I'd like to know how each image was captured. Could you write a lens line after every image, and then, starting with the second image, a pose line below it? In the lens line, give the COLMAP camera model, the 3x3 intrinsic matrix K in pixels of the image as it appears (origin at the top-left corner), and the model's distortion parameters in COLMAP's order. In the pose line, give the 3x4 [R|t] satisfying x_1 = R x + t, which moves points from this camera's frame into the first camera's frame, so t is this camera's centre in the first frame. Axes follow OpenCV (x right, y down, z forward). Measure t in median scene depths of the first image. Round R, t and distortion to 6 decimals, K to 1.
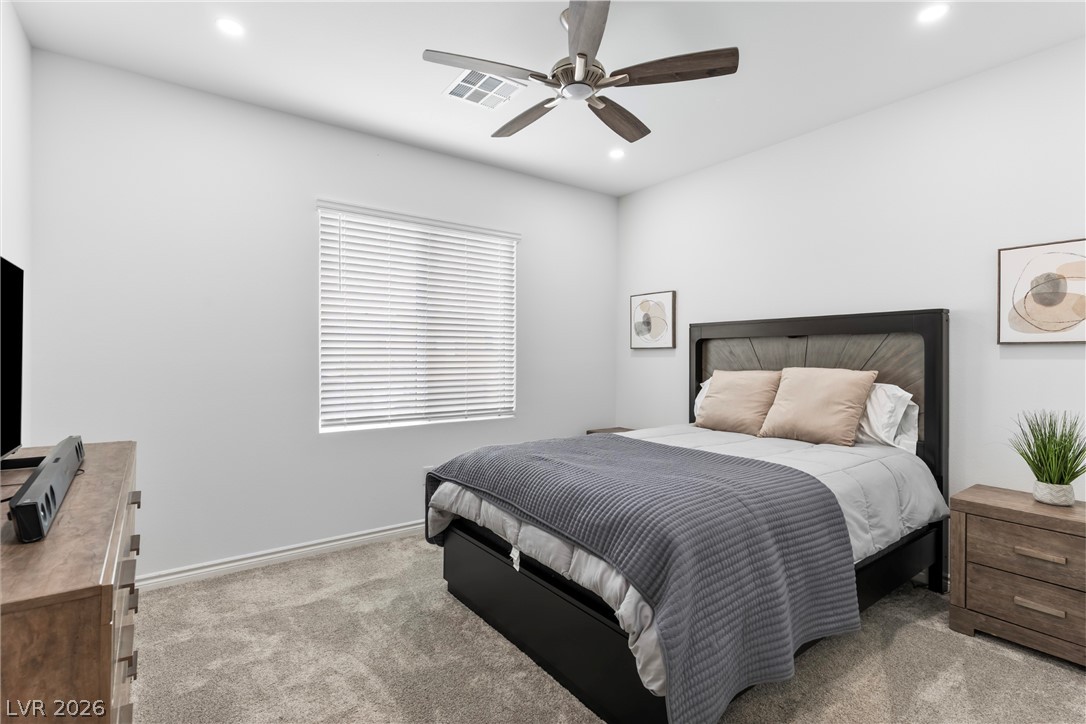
lens RADIAL K [[508.9, 0, 540.9], [0, 508.9, 358.1], [0, 0, 1]] dist [-0.002068, -0.000306]
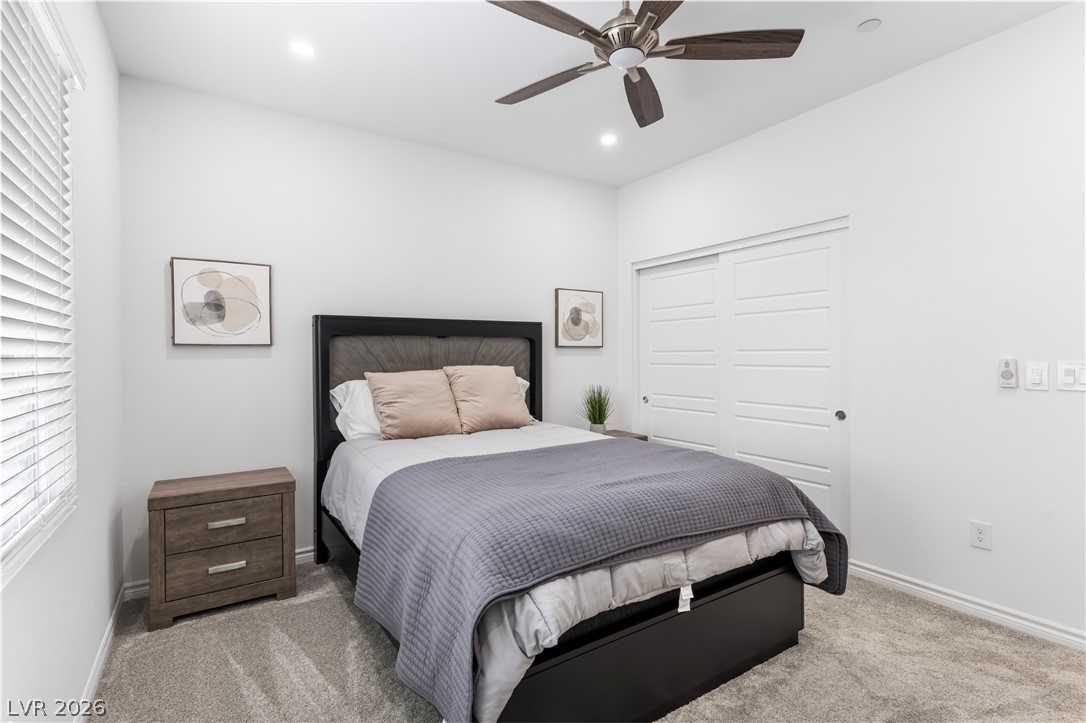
lens RADIAL K [[508.9, 0, 540.9], [0, 508.9, 357.6], [0, 0, 1]] dist [-0.002068, -0.000306]
pose [[0.055456, -0.007306, 0.998434, -0.593386], [0.011779, 0.999908, 0.006662, -0.004079], [-0.998392, 0.011391, 0.055537, 0.794080]]
